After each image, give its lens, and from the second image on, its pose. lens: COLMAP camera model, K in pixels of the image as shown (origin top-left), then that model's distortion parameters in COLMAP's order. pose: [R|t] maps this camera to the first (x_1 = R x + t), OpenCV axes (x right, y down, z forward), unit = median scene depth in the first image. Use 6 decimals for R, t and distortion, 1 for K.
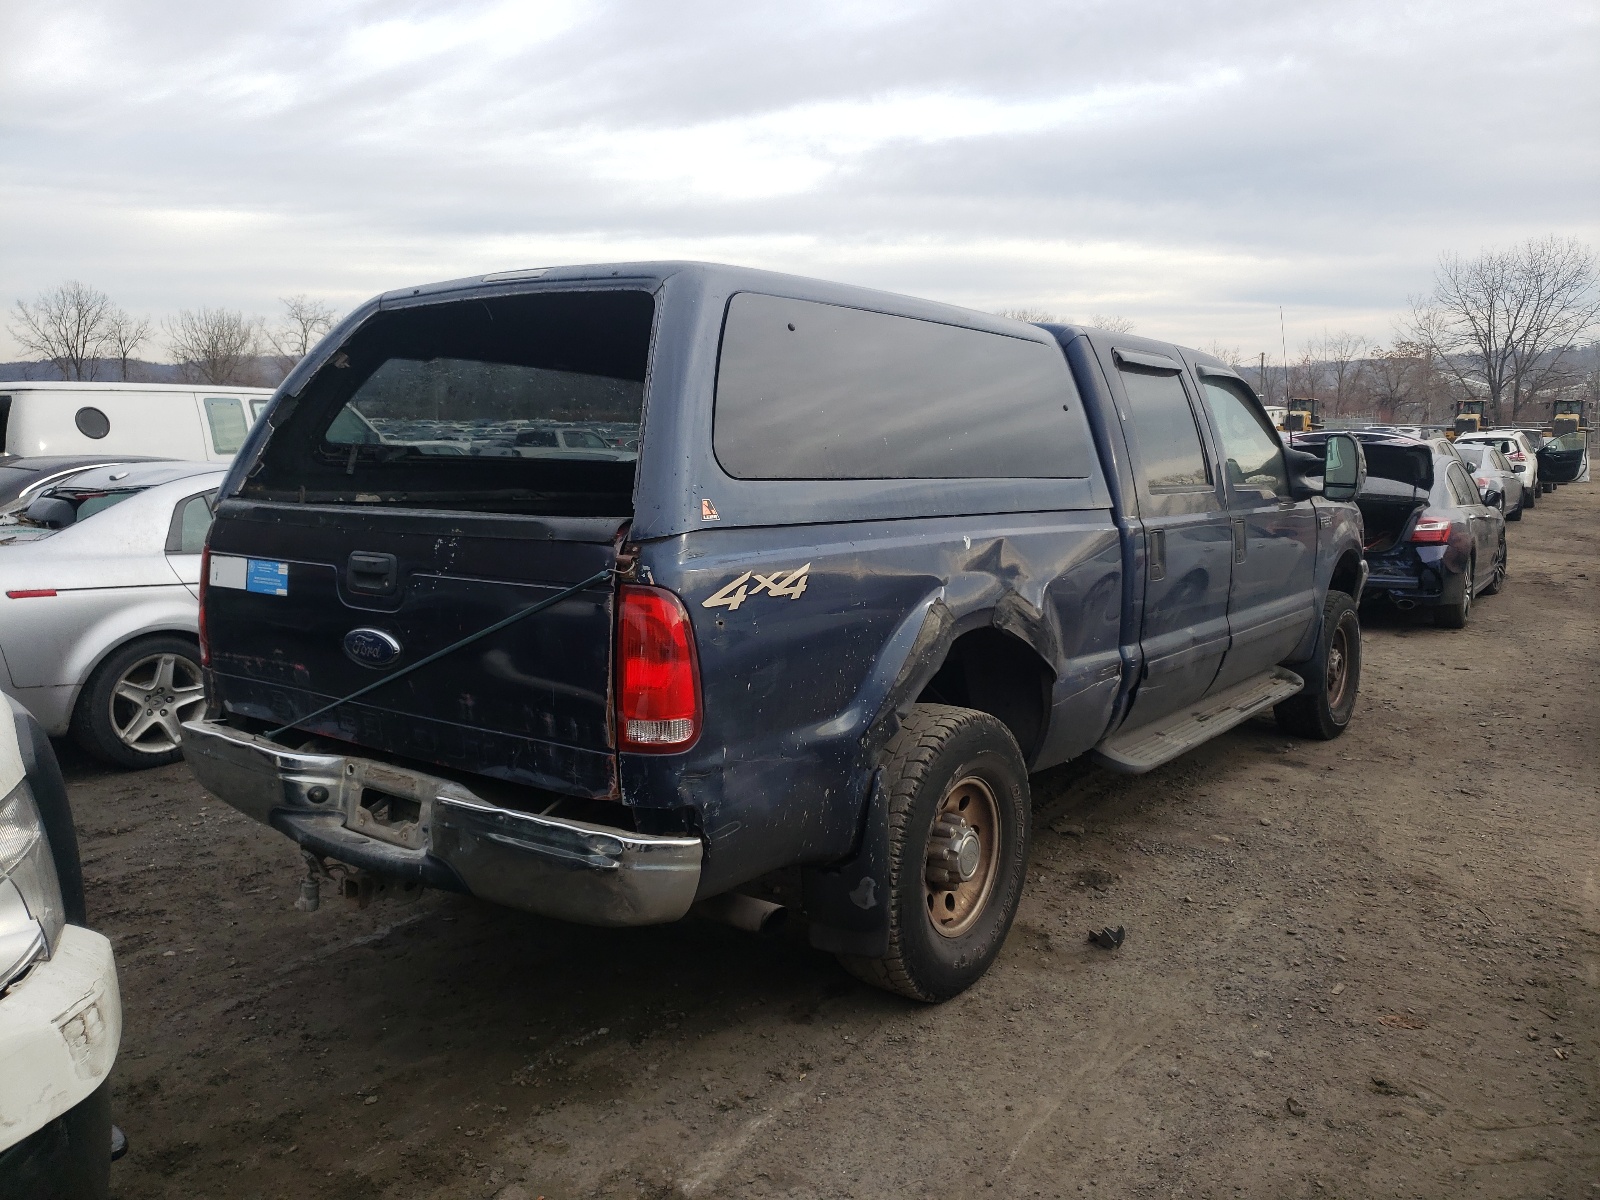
lens RADIAL K [[1211.6, 0, 801.2], [0, 1211.6, 593.2], [0, 0, 1]] dist [0.030897, 0.007184]
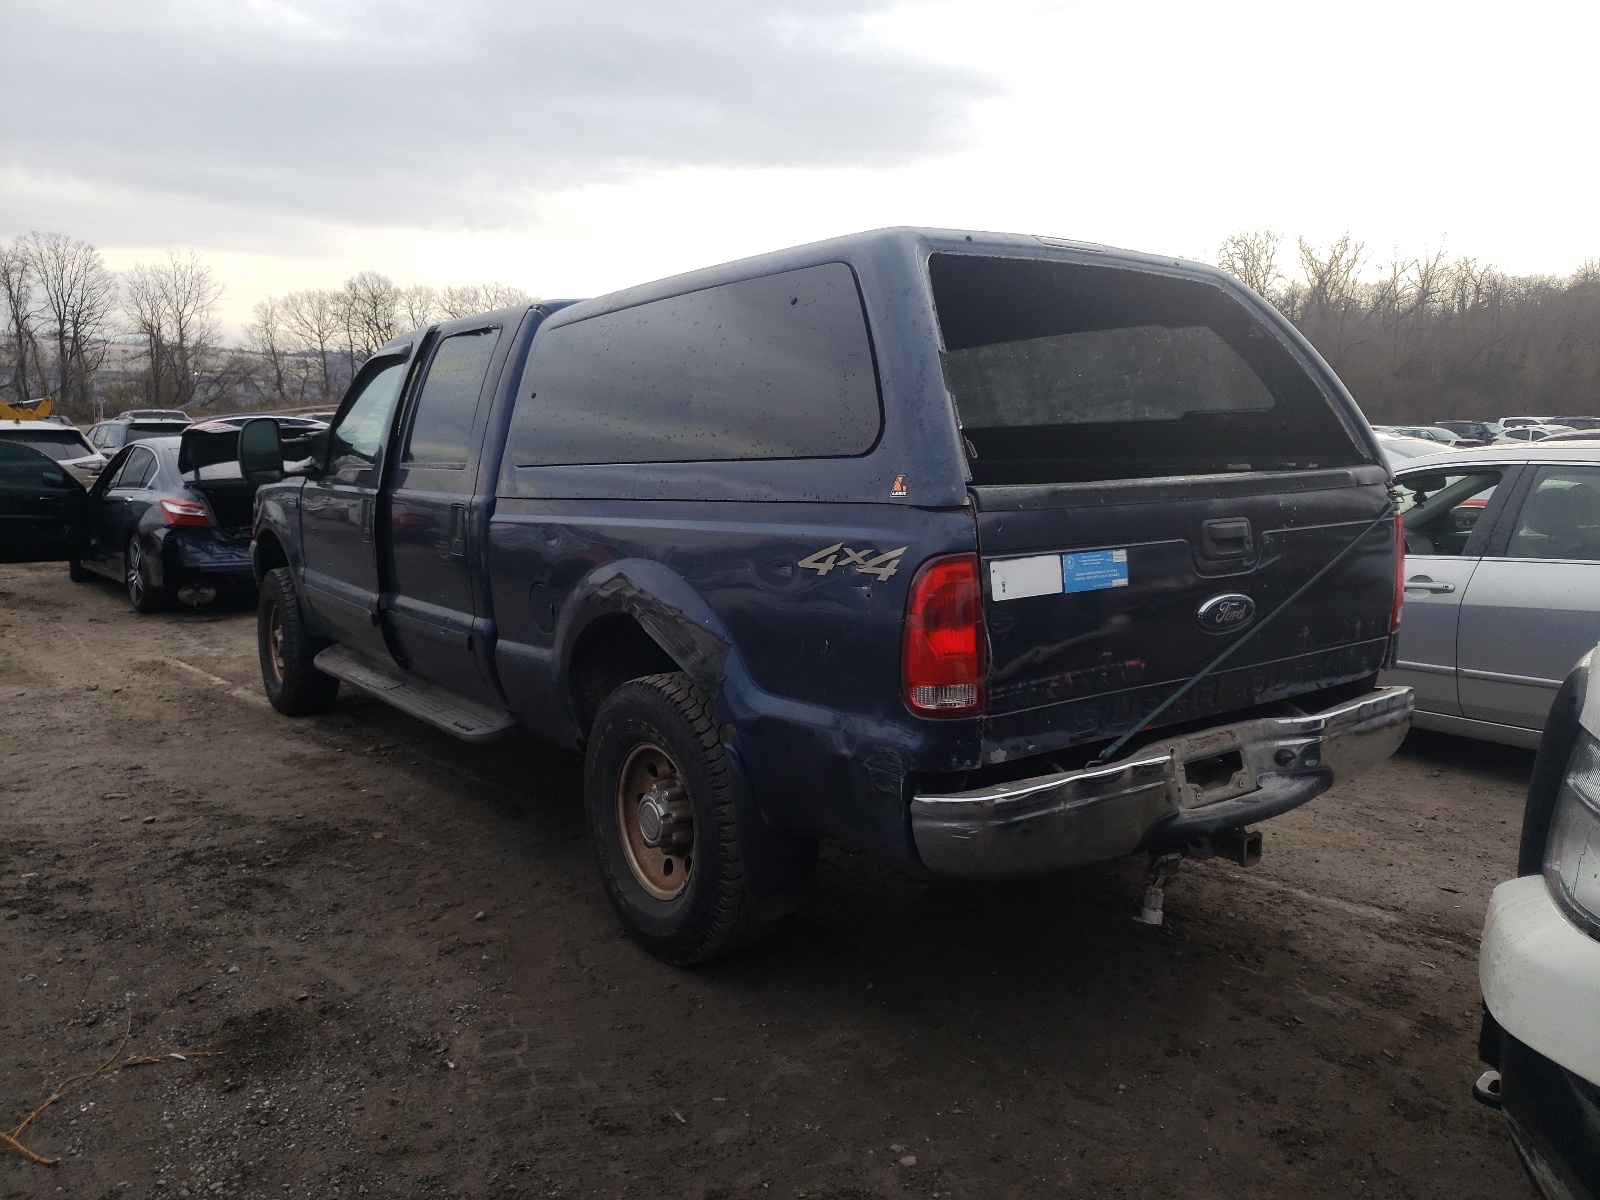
lens RADIAL K [[1209.6, 0, 801.8], [0, 1209.6, 608.5], [0, 0, 1]] dist [0.050520, 0.003640]
pose [[0.273335, -0.128684, 0.953272, -1.319969], [0.115699, 0.988215, 0.100226, -0.096056], [-0.954935, 0.082897, 0.285002, 0.972750]]
